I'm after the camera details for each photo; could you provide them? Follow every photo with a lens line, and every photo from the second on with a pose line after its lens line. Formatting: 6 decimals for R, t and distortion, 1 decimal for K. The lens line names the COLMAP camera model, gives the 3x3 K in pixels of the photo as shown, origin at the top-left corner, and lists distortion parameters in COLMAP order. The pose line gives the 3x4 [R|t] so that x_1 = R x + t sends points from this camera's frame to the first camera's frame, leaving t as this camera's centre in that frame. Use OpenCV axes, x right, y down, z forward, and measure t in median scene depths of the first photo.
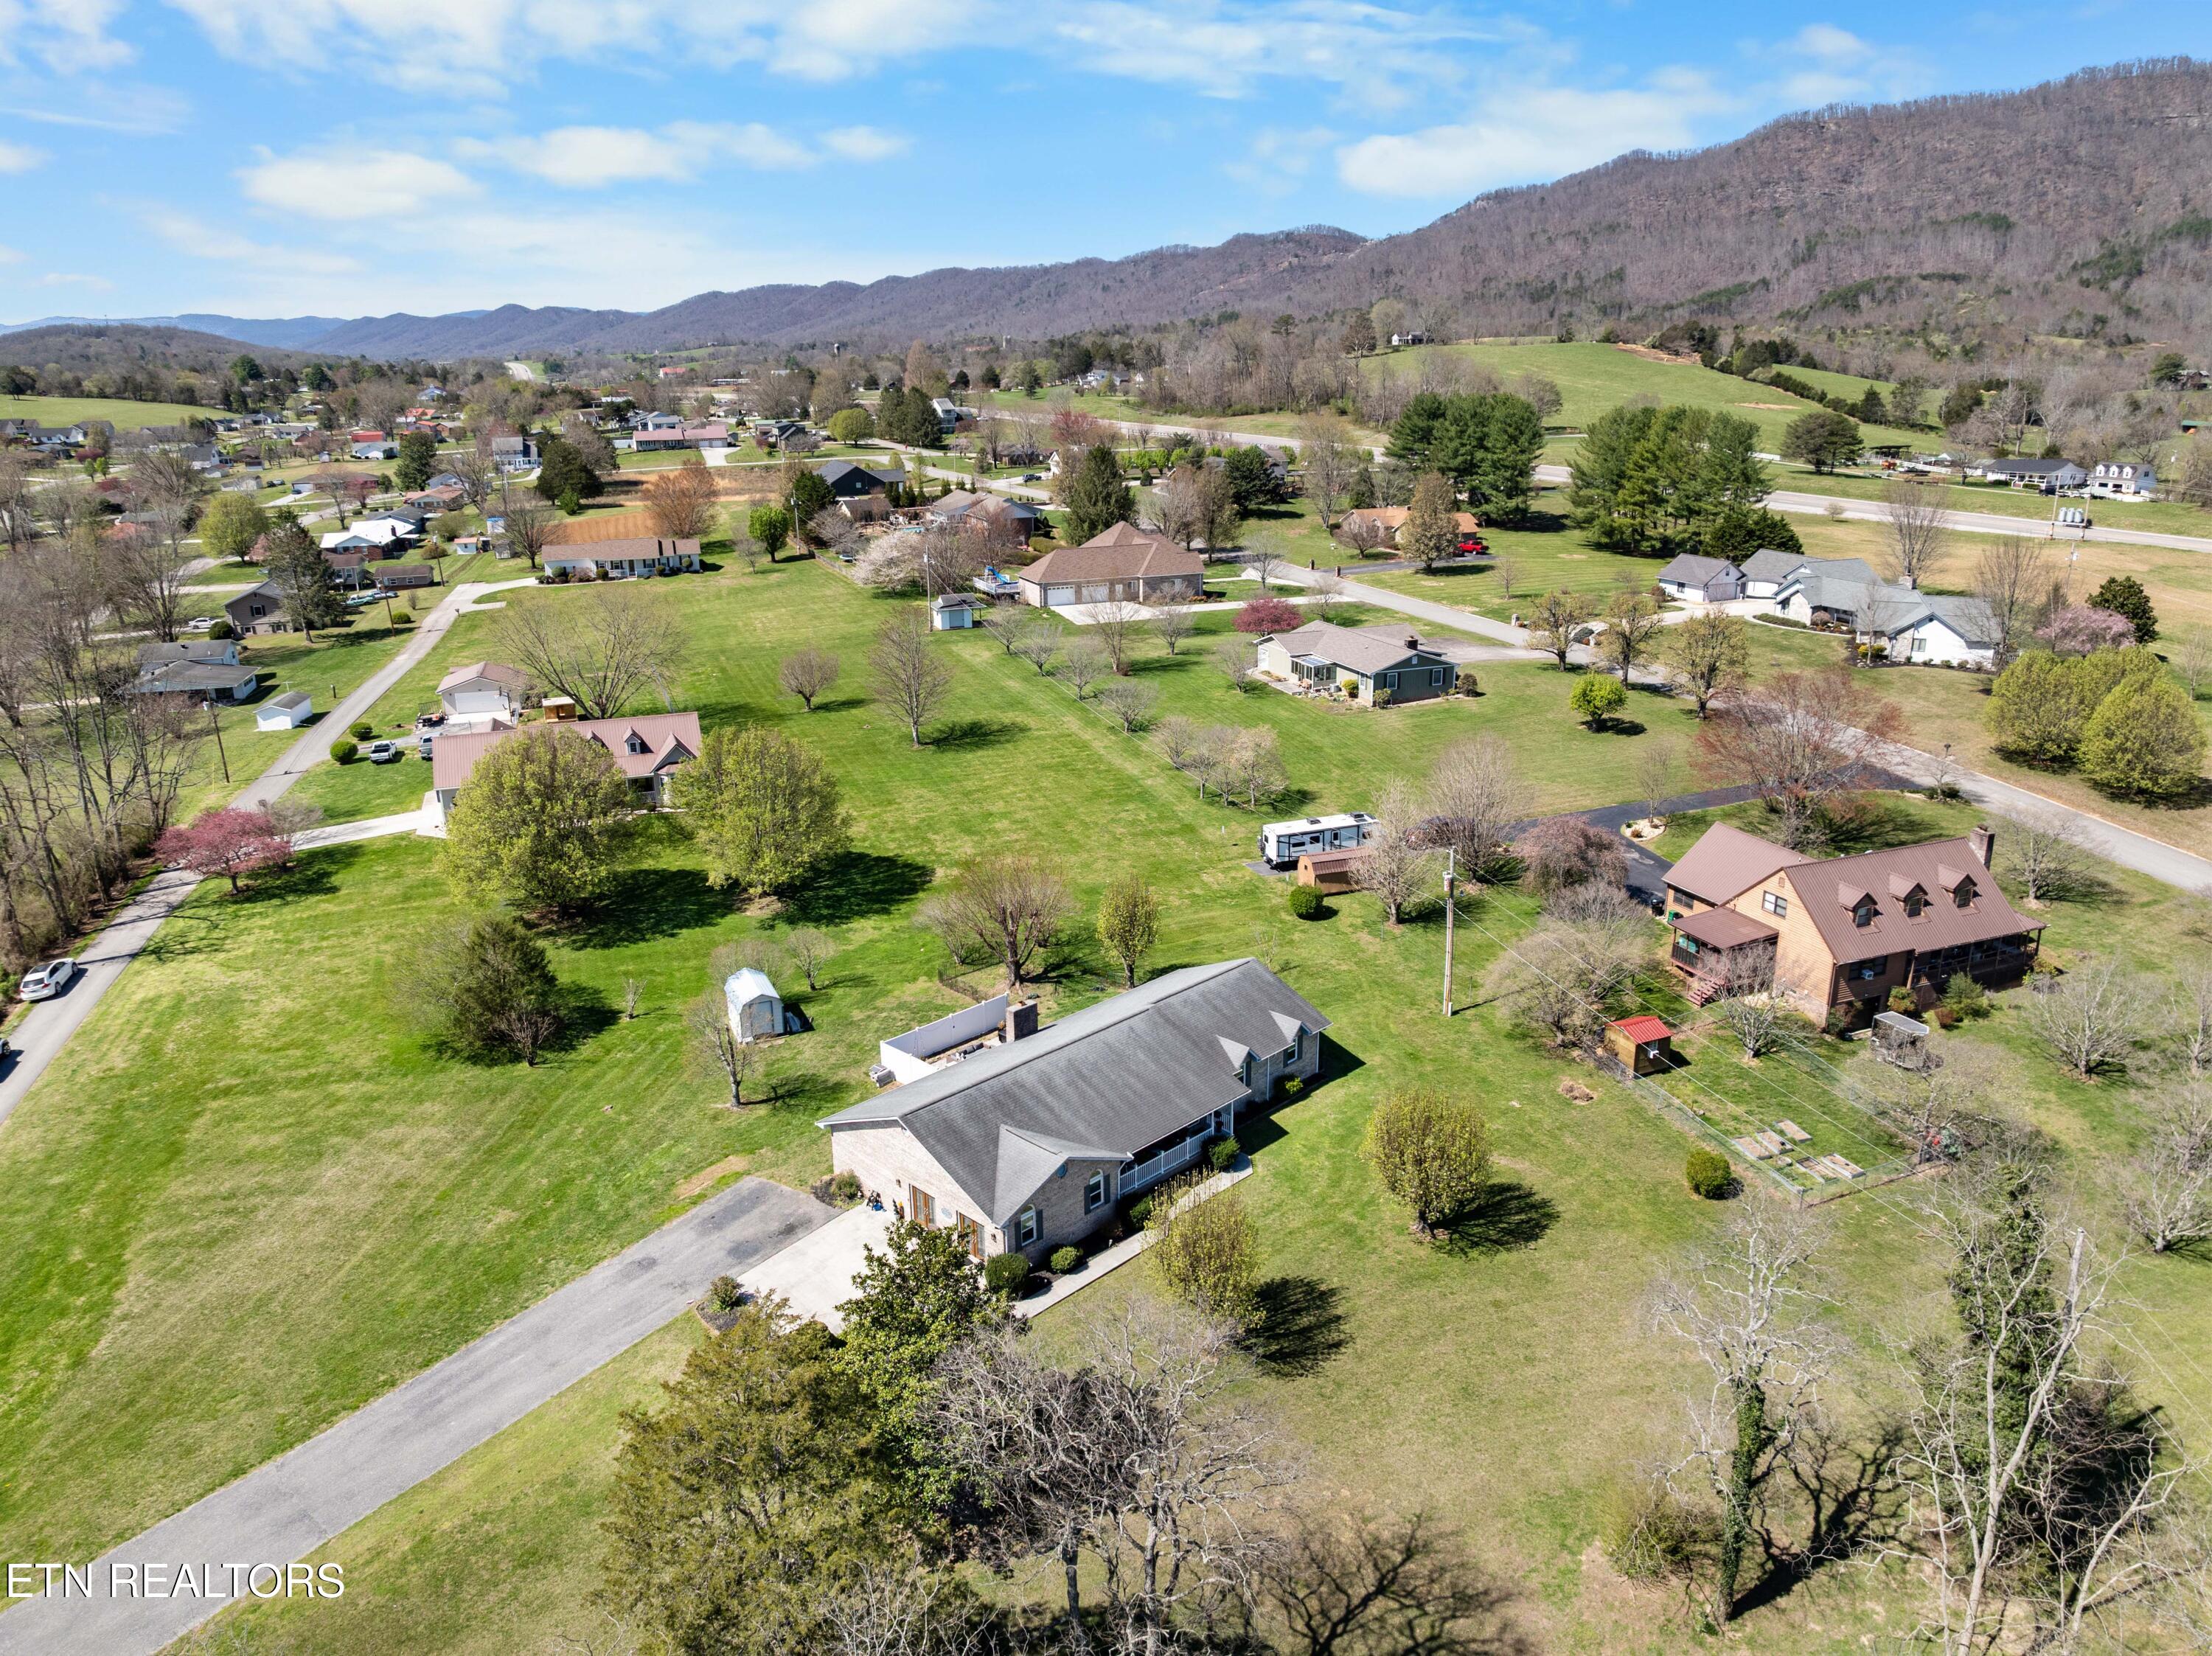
lens RADIAL K [[1560.9, 0, 1106.0], [0, 1560.9, 828.0], [0, 0, 1]] dist [-0.068914, 0.037828]
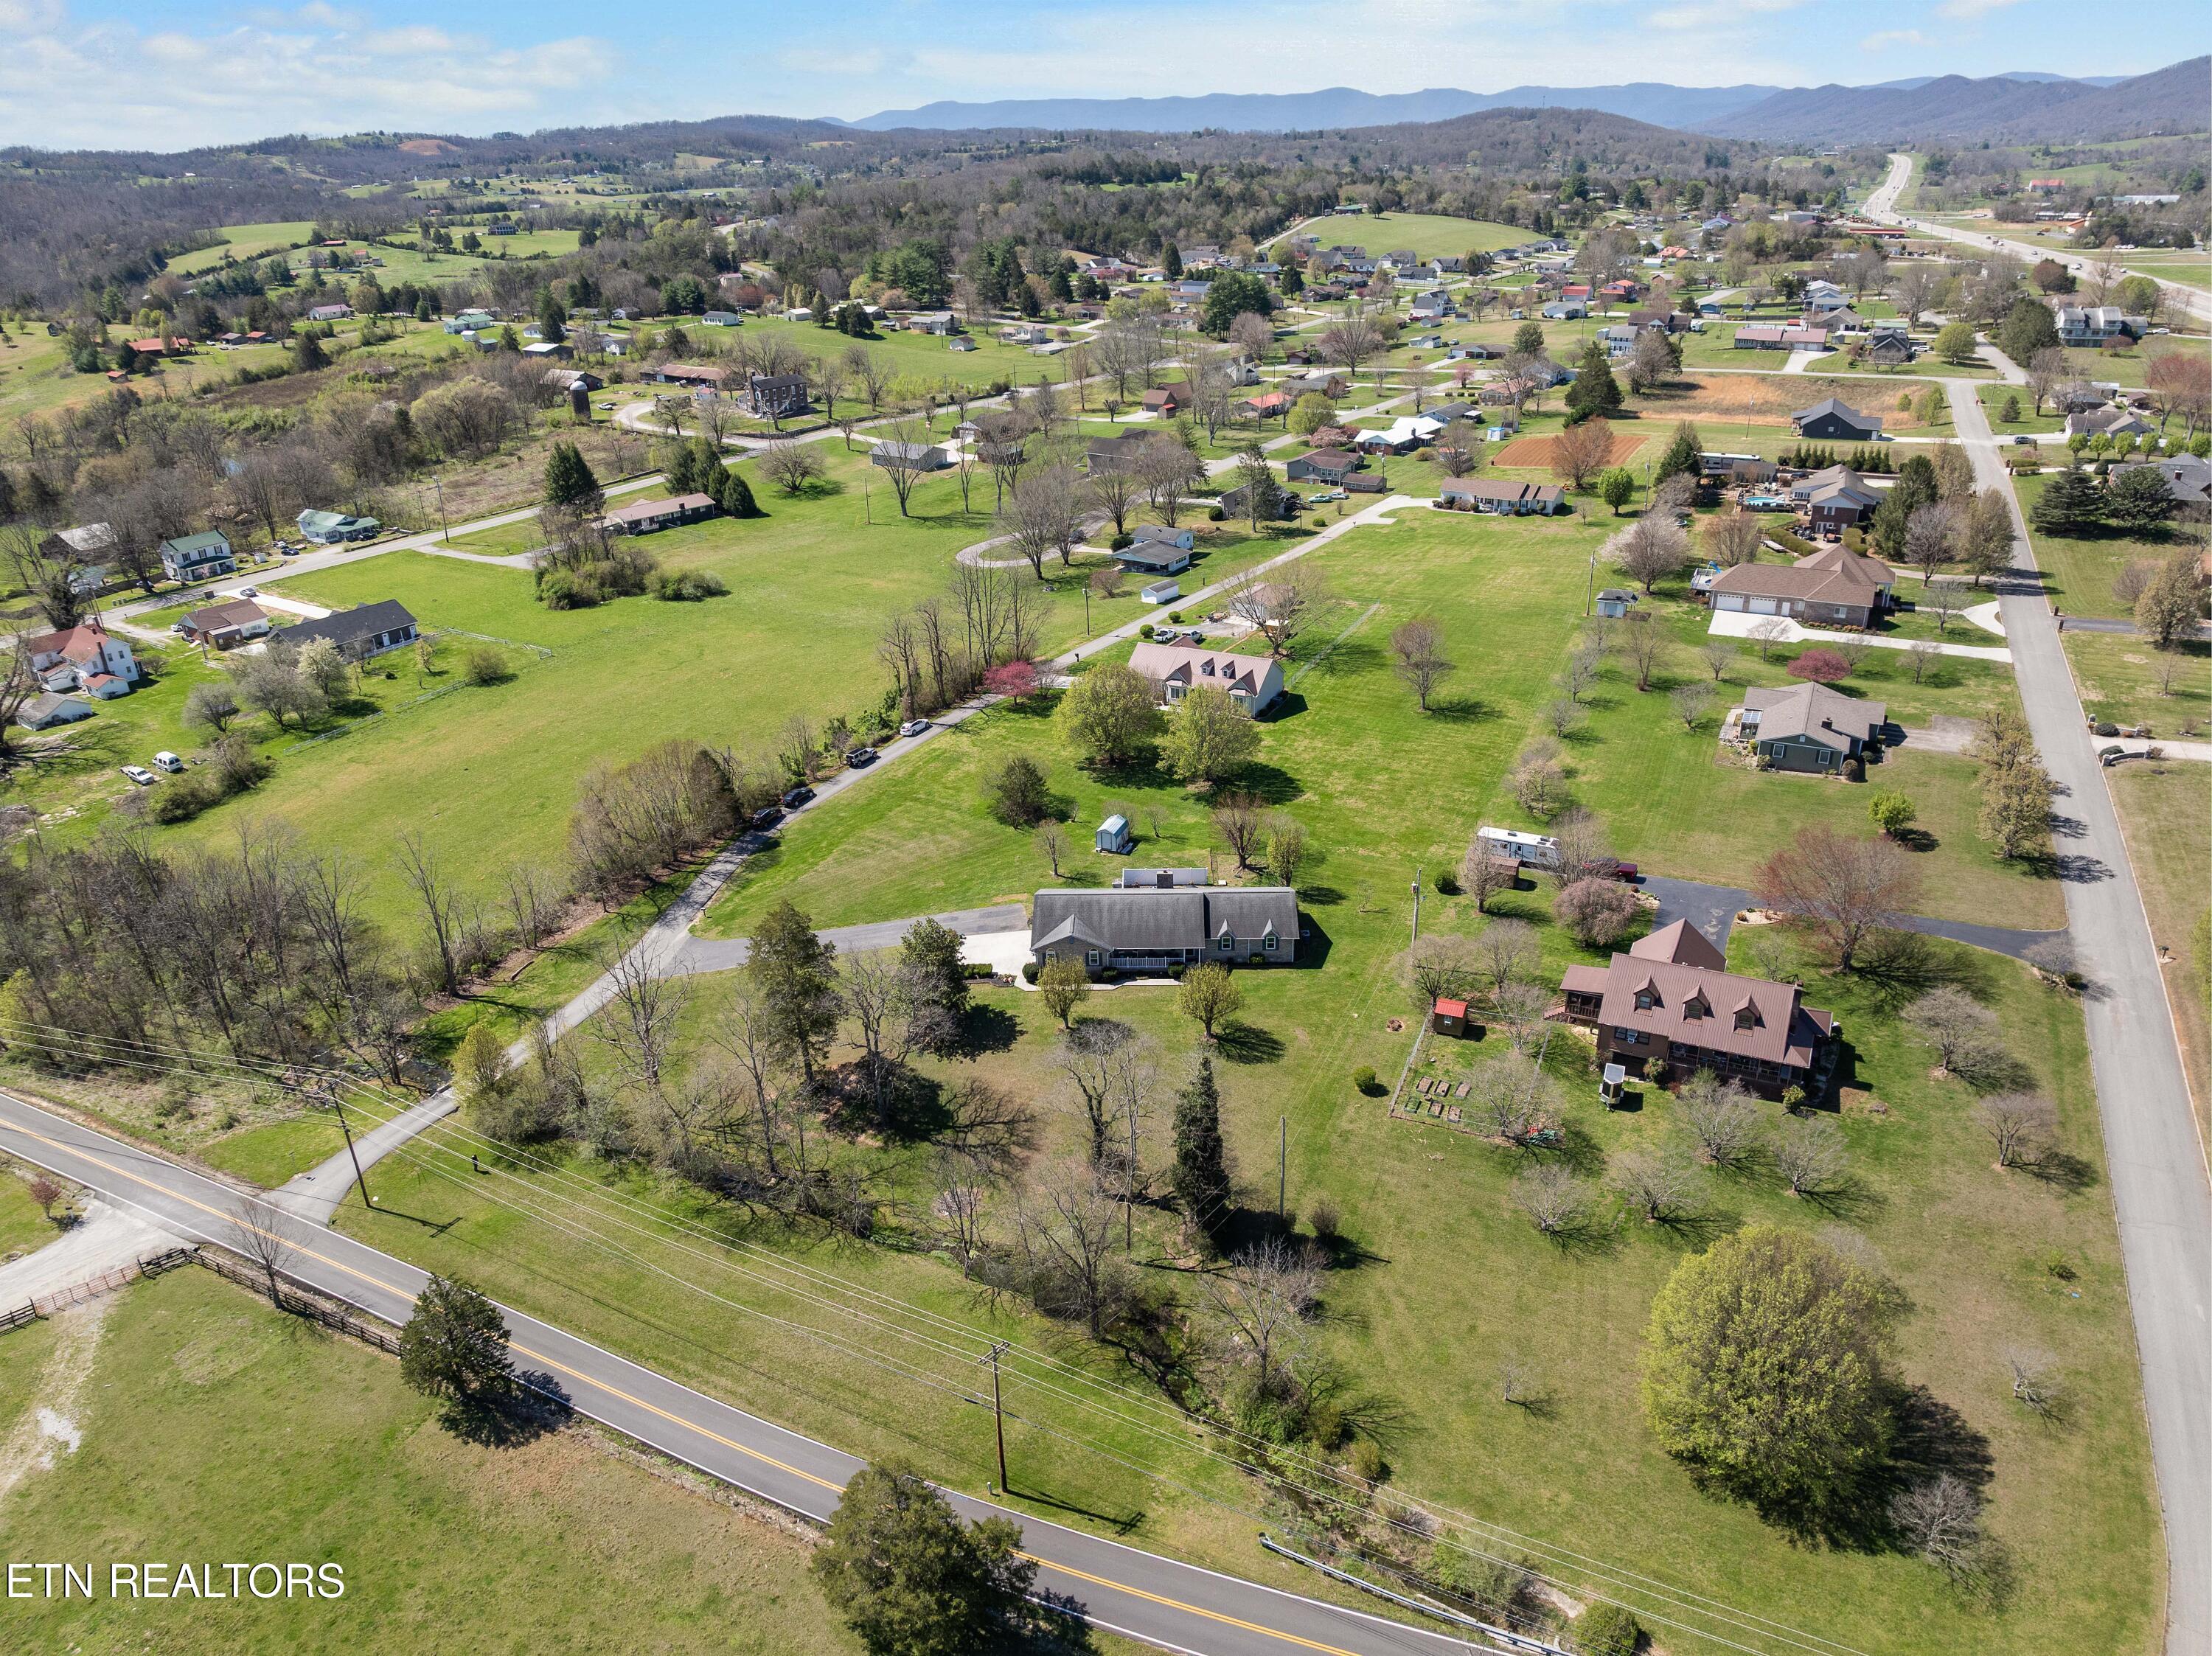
lens RADIAL K [[1543.4, 0, 1106.0], [0, 1543.4, 828.0], [0, 0, 1]] dist [-0.036843, -0.001968]
pose [[0.677554, 0.294826, -0.673794, 0.609647], [-0.200301, 0.955478, 0.216660, -0.177185], [0.707672, -0.011837, 0.706442, -0.217768]]
